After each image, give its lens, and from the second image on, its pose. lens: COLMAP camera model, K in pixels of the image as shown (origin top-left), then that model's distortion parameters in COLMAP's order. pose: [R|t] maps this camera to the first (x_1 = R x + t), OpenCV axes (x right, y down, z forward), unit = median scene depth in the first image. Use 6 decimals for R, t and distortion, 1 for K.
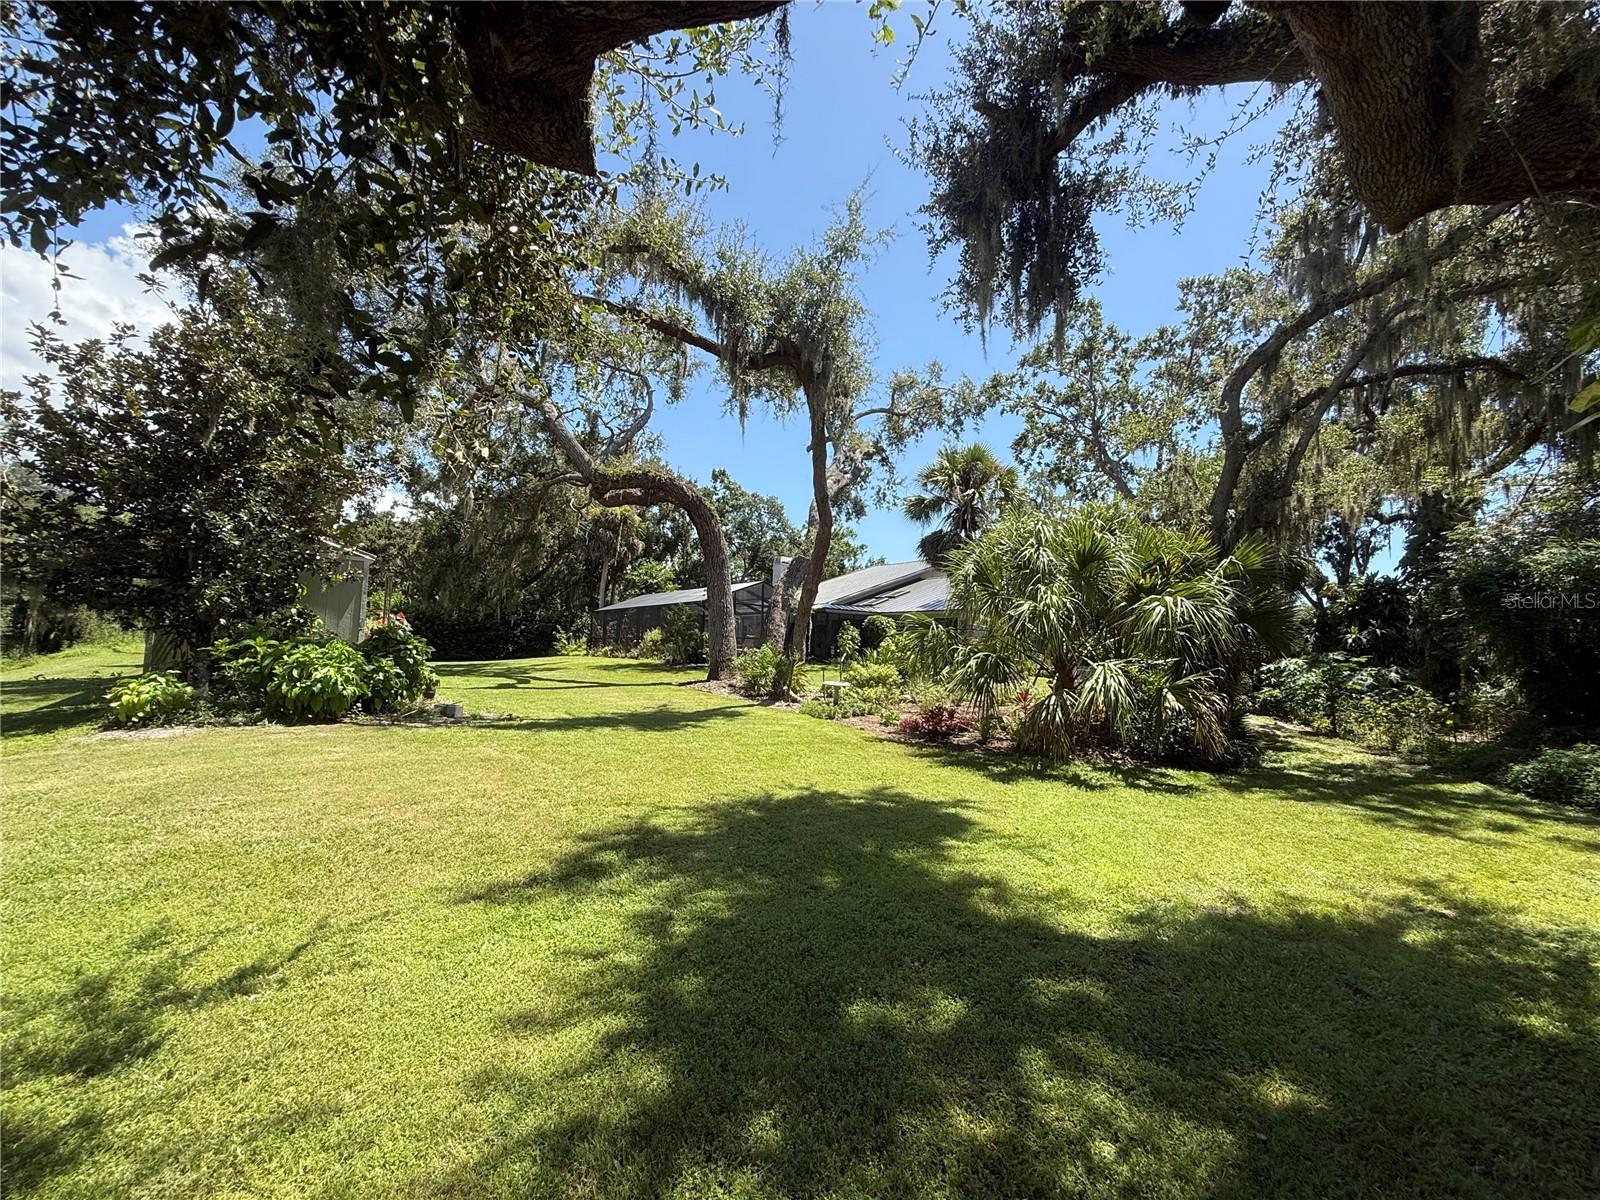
lens RADIAL K [[645.9, 0, 791.3], [0, 645.9, 596.6], [0, 0, 1]] dist [0.000021, 0.000051]
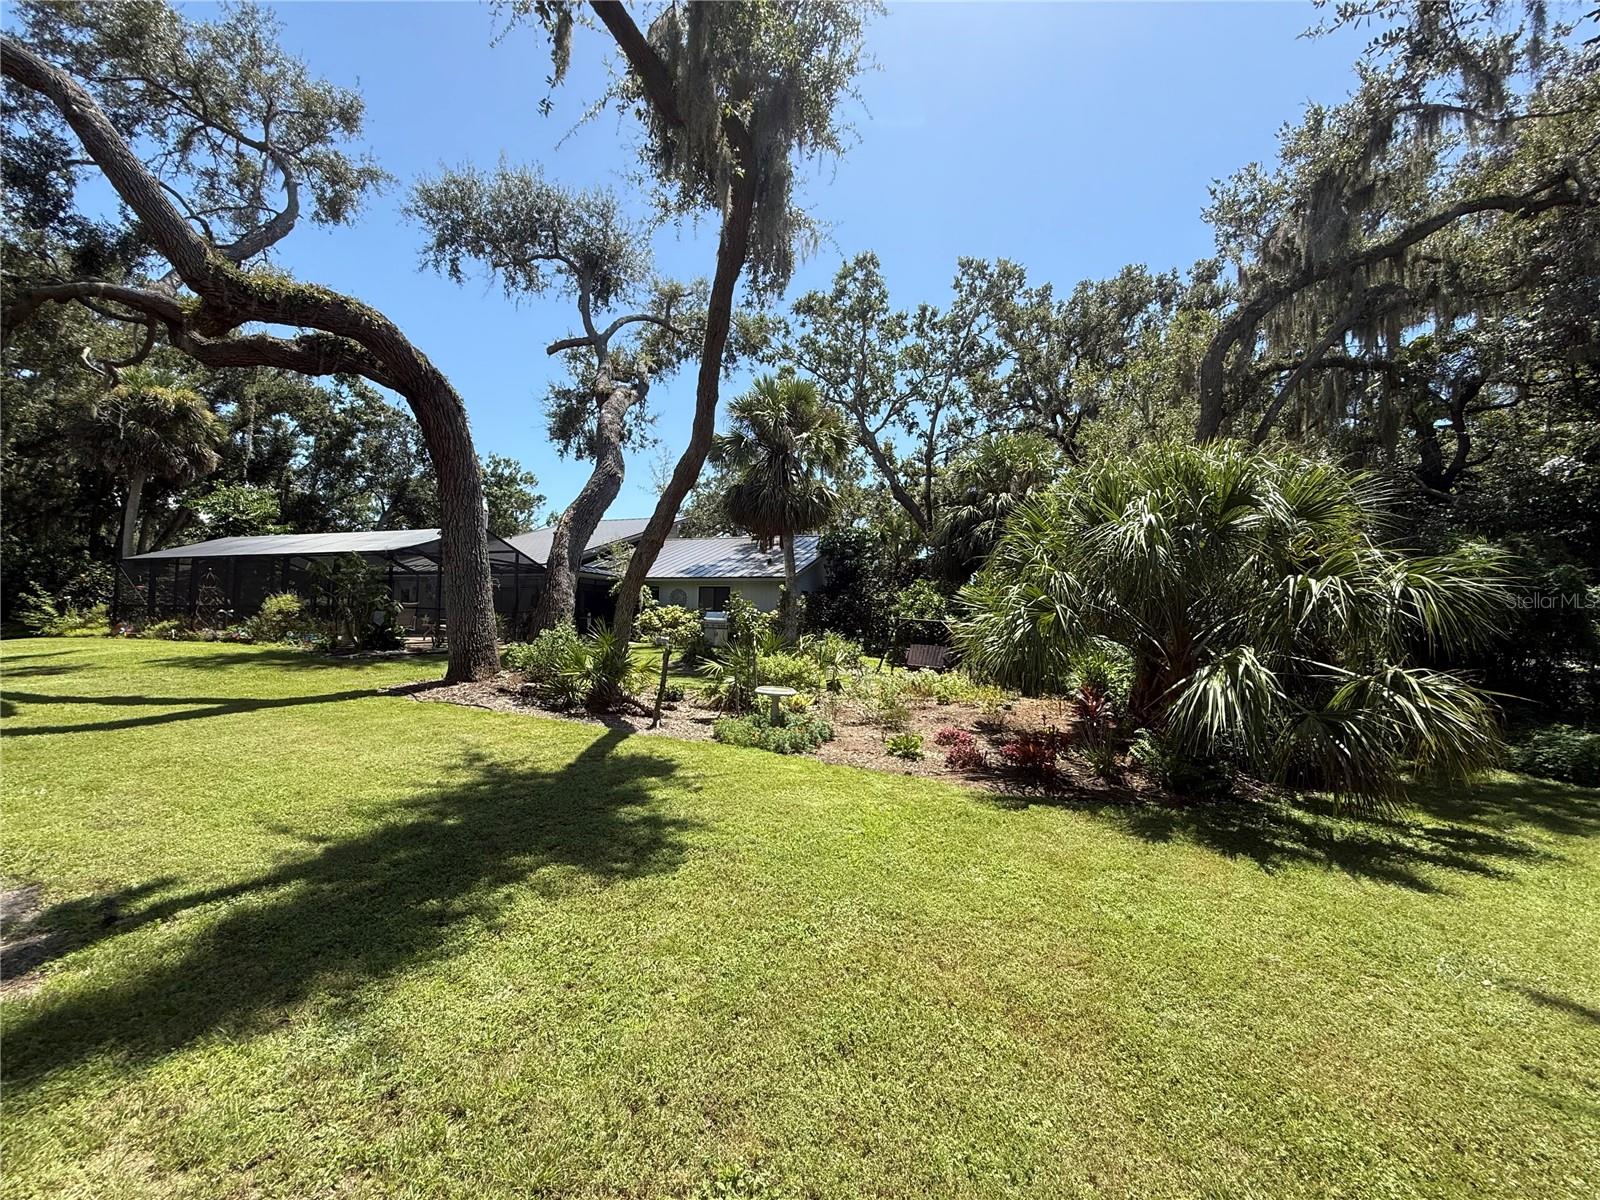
lens RADIAL K [[645.9, 0, 799.8], [0, 645.9, 595.5], [0, 0, 1]] dist [0.000021, 0.000051]
pose [[0.845645, 0.017740, 0.533450, -0.105261], [-0.044555, 0.998305, 0.037430, 0.007178], [-0.531882, -0.055420, 0.845003, 0.193397]]
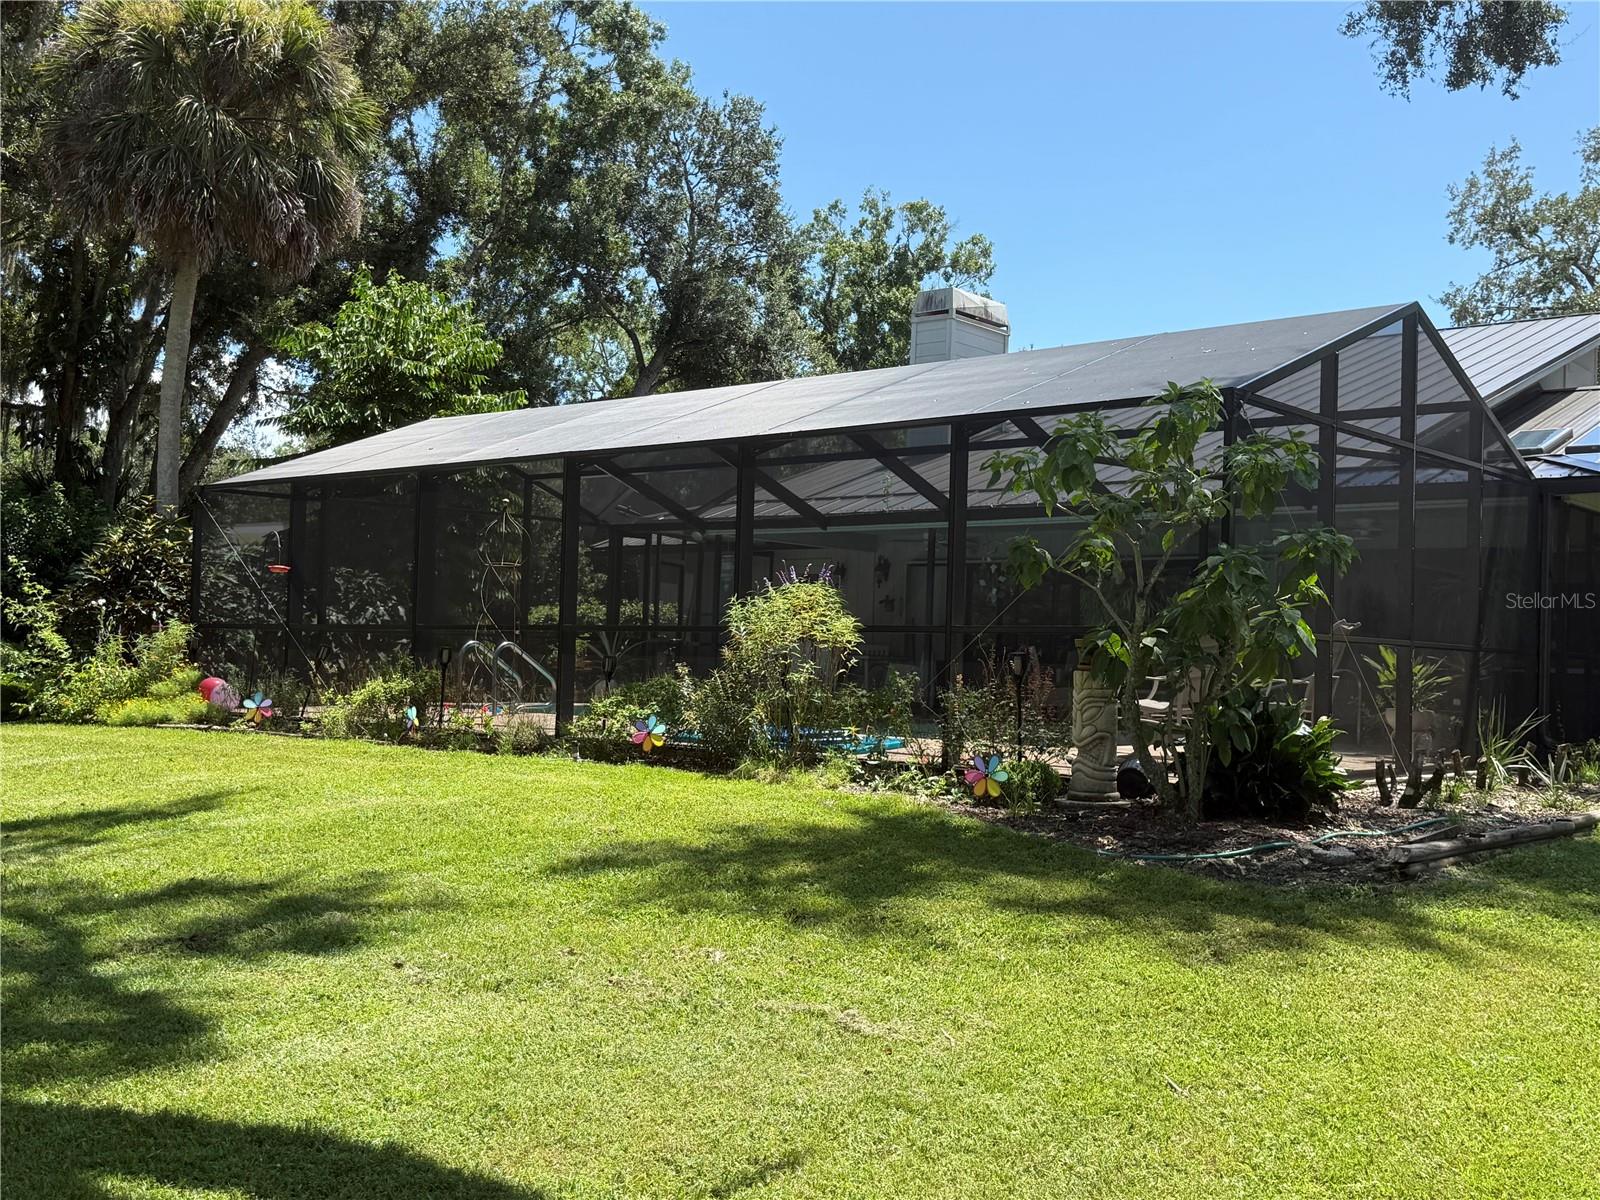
lens RADIAL K [[1679.4, 0, 804.6], [0, 1679.4, 603.7], [0, 0, 1]] dist [0.073354, 0.000000]
pose [[0.981786, 0.007380, 0.189846, -0.239424], [-0.018289, 0.998276, 0.055773, 0.028277], [-0.189107, -0.058229, 0.980228, 0.496610]]
